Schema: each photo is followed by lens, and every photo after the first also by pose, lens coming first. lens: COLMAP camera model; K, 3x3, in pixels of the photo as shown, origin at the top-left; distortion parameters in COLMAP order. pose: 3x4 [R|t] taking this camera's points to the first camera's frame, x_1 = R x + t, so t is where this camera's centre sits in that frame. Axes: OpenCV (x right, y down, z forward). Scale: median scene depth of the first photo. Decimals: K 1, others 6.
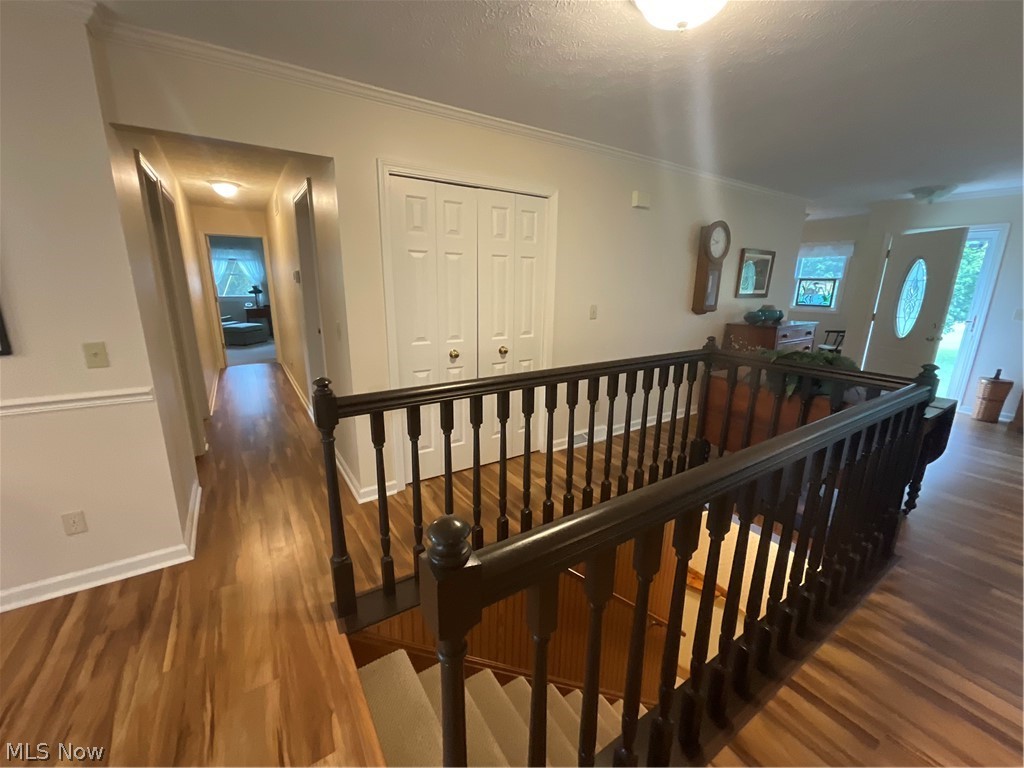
lens RADIAL K [[415.7, 0, 512.5], [0, 415.7, 387.4], [0, 0, 1]] dist [-0.000204, 0.000439]
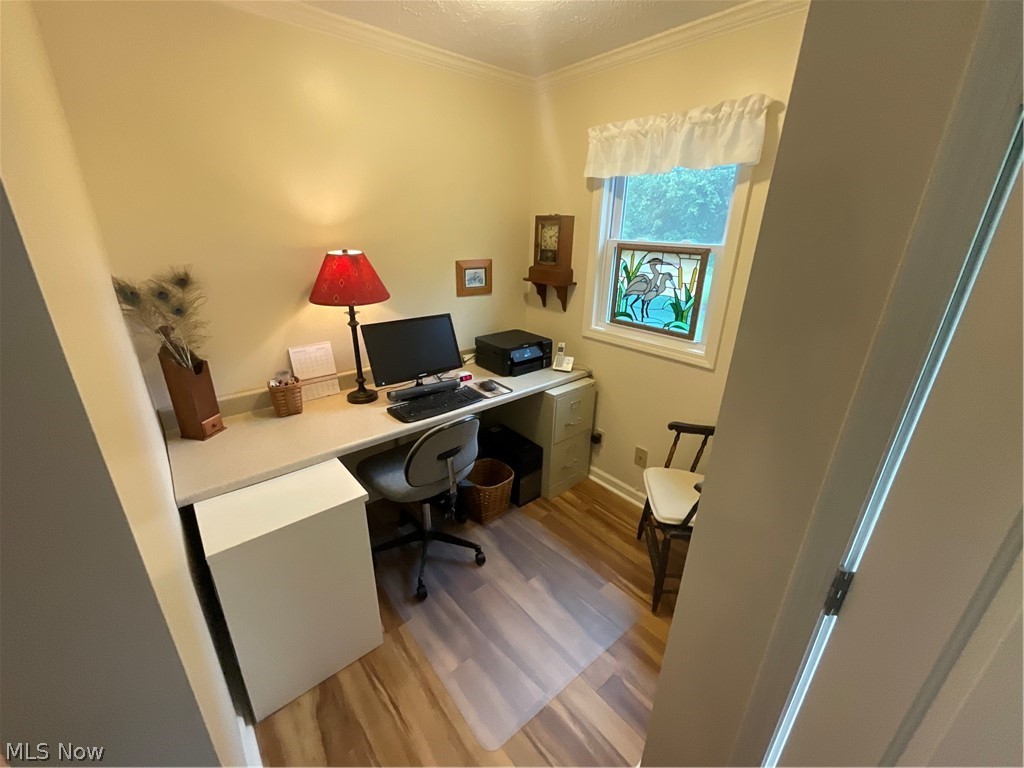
lens RADIAL K [[415.7, 0, 512.9], [0, 415.7, 377.2], [0, 0, 1]] dist [-0.000204, 0.000439]
pose [[0.994082, -0.036322, 0.102380, 0.592960], [0.025426, 0.994064, 0.105788, -0.200921], [-0.105615, -0.102559, 0.989104, 0.697848]]
